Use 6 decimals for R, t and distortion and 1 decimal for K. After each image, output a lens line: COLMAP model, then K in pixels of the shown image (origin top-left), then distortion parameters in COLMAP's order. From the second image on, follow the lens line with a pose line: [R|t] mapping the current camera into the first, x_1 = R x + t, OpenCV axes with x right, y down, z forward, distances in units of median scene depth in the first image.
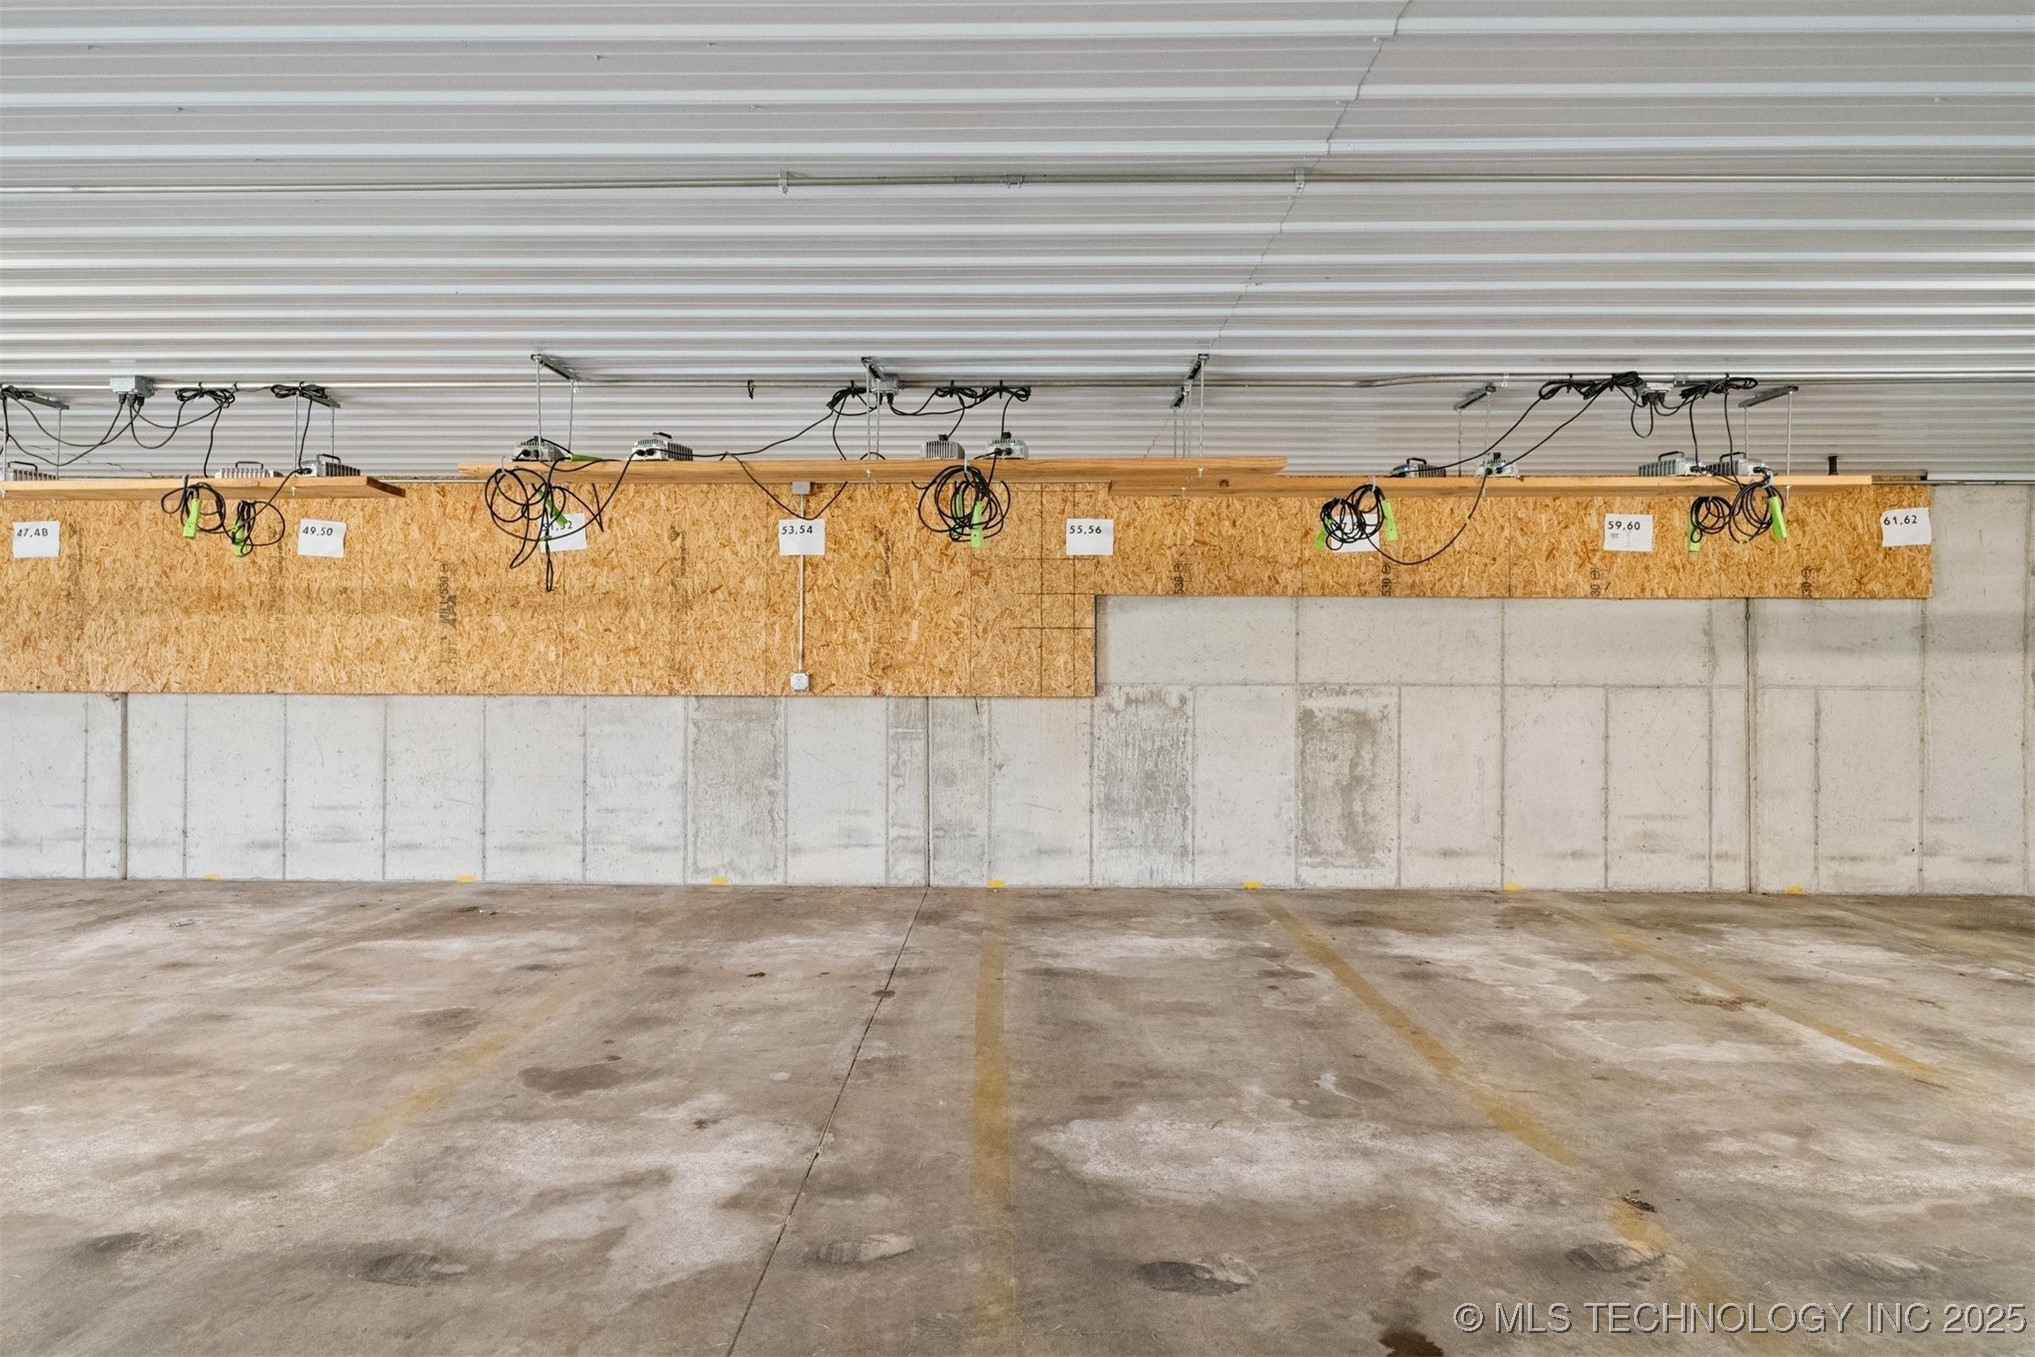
lens RADIAL K [[1161.6, 0, 1017.5], [0, 1161.6, 661.9], [0, 0, 1]] dist [0.003972, 0.000980]
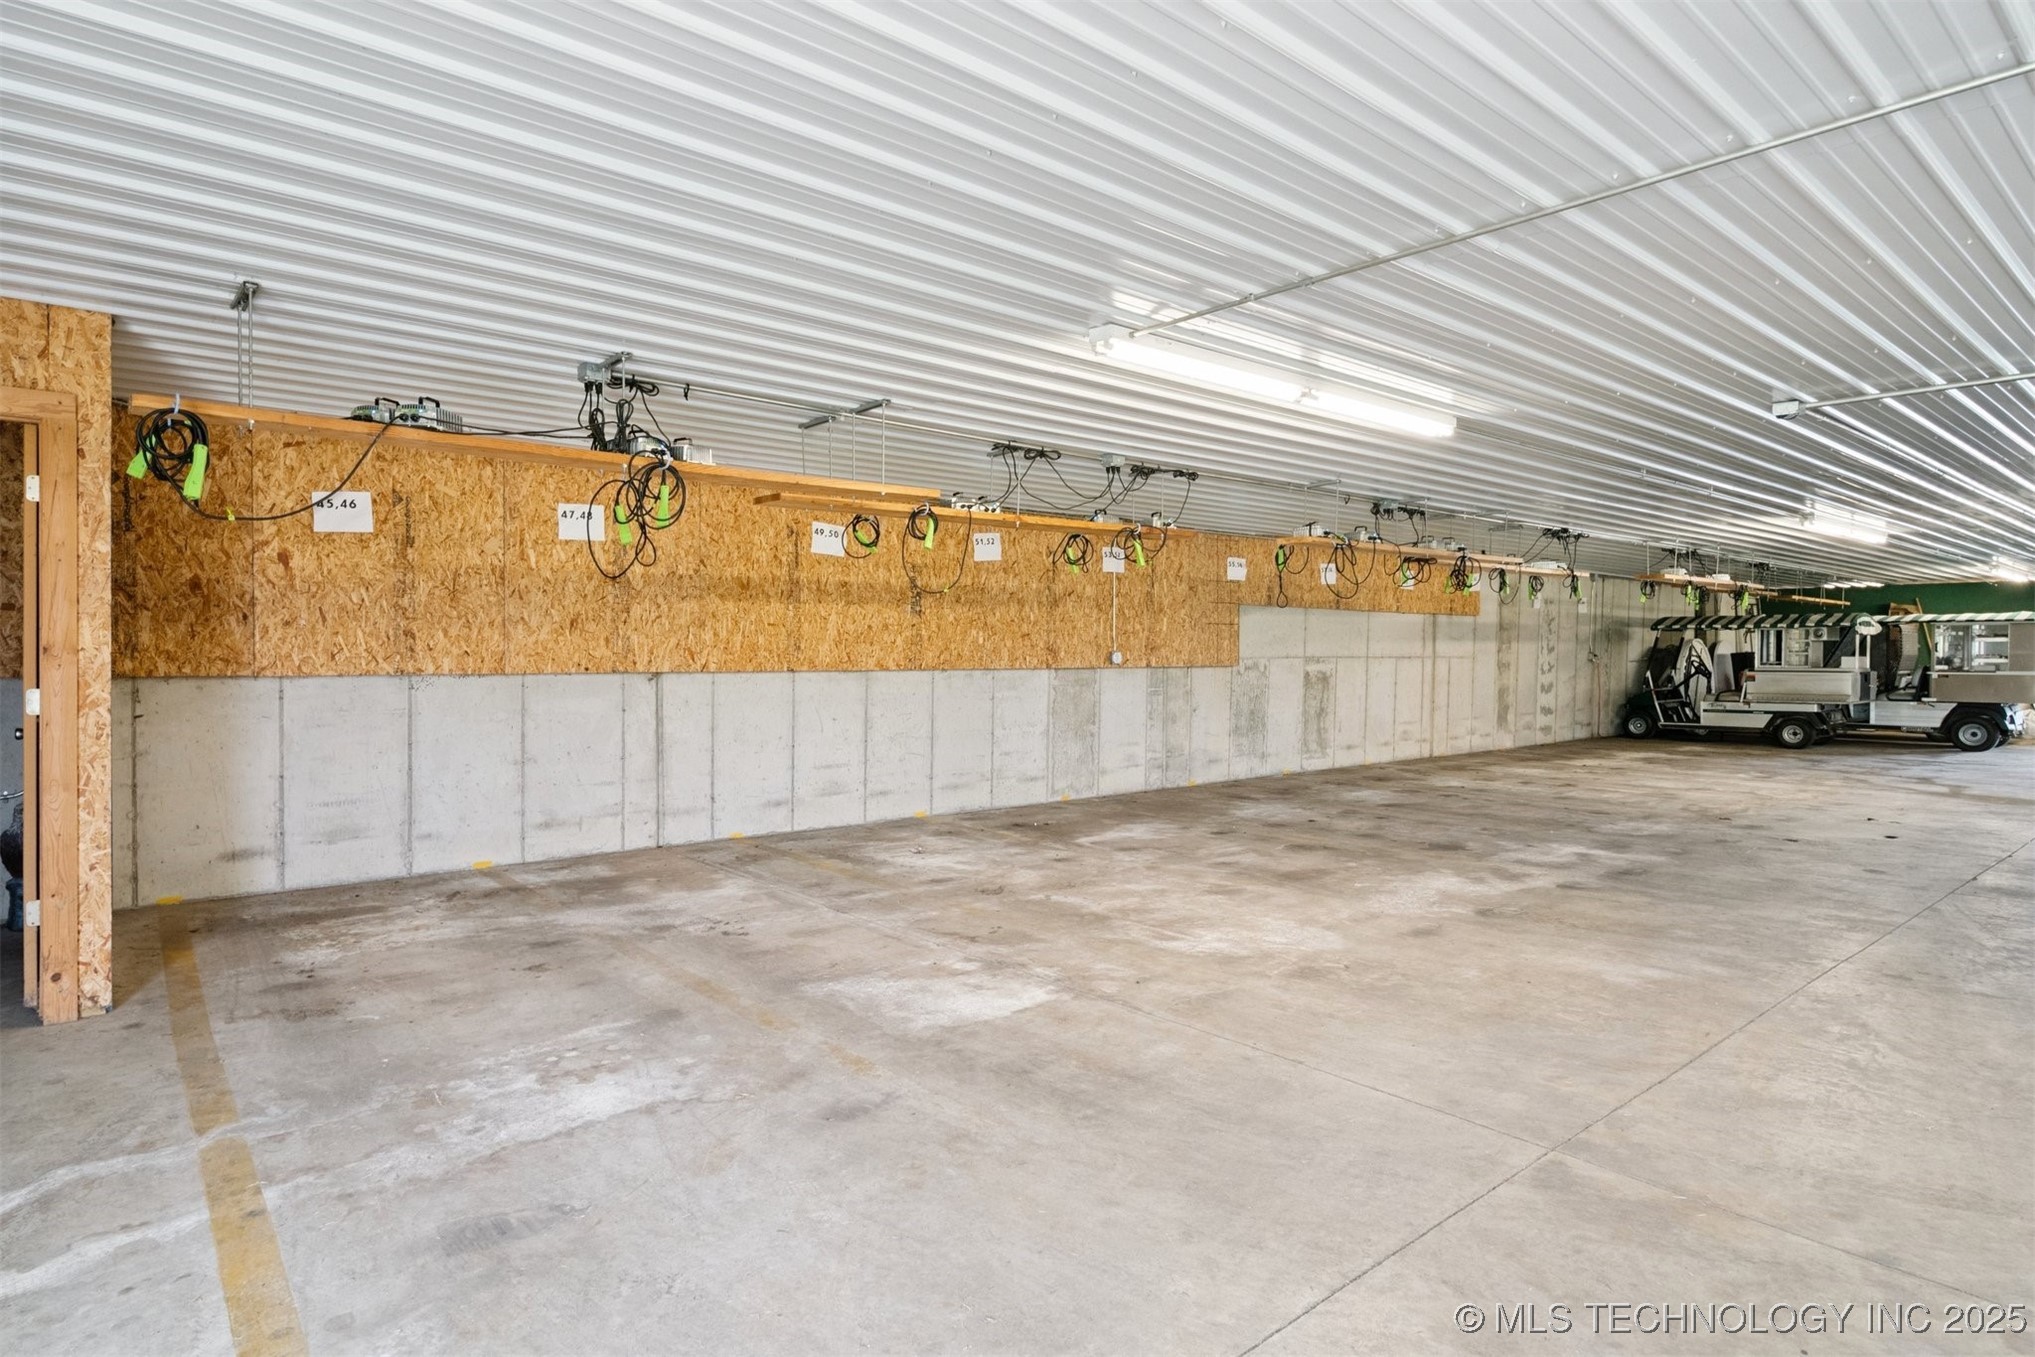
lens RADIAL K [[1112.0, 0, 1007.9], [0, 1112.0, 684.3], [0, 0, 1]] dist [0.000737, 0.000846]
pose [[0.746090, -0.022681, 0.665459, -1.217114], [-0.001584, 0.999356, 0.035836, 0.000155], [-0.665843, -0.027791, 0.745574, 0.031906]]
